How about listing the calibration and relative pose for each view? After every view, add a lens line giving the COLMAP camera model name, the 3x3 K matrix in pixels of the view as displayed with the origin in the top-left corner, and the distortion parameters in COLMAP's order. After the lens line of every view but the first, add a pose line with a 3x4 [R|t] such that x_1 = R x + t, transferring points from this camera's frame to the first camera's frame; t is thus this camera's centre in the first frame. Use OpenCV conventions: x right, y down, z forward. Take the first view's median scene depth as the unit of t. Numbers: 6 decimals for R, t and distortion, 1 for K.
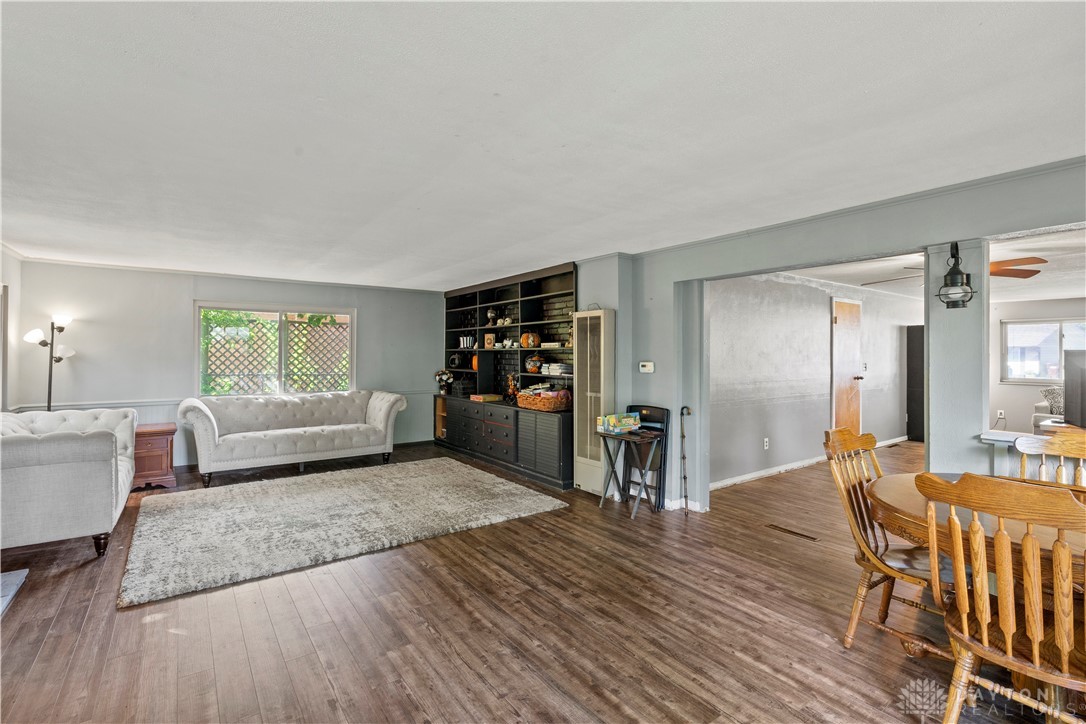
lens RADIAL K [[501.4, 0, 520.0], [0, 501.4, 353.0], [0, 0, 1]] dist [-0.005255, -0.000010]
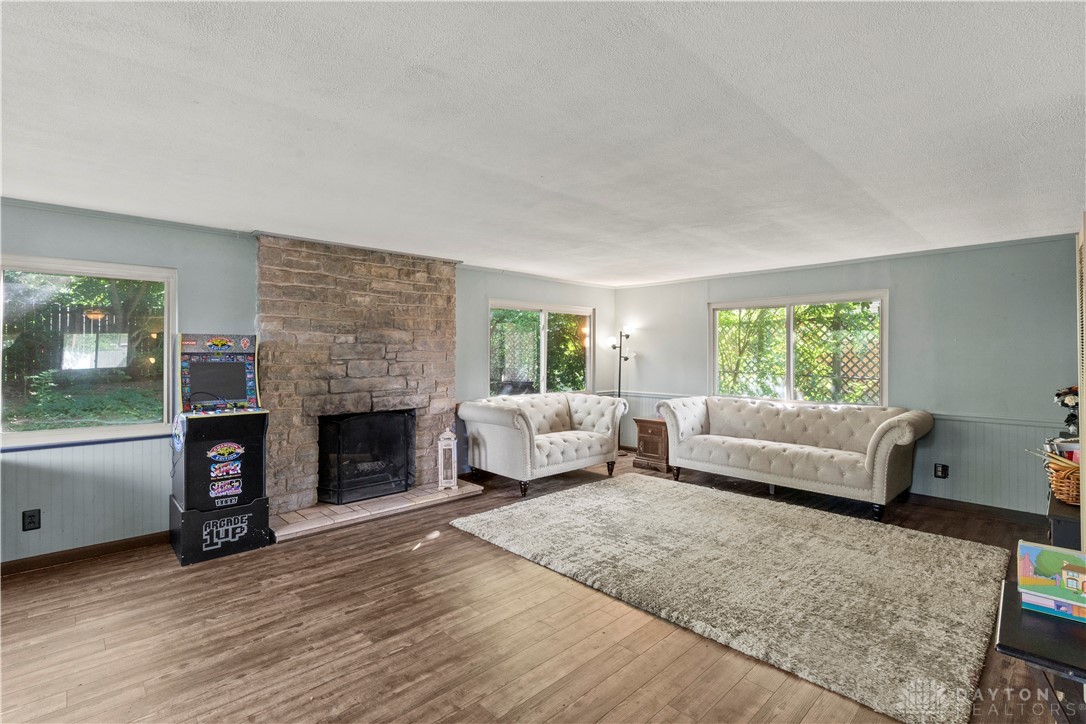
lens RADIAL K [[501.4, 0, 538.8], [0, 501.4, 359.6], [0, 0, 1]] dist [-0.005255, -0.000010]
pose [[0.153408, 0.010979, -0.988102, 0.417470], [0.000984, 0.999936, 0.011263, 0.000363], [0.988163, -0.002700, 0.153387, 0.600649]]
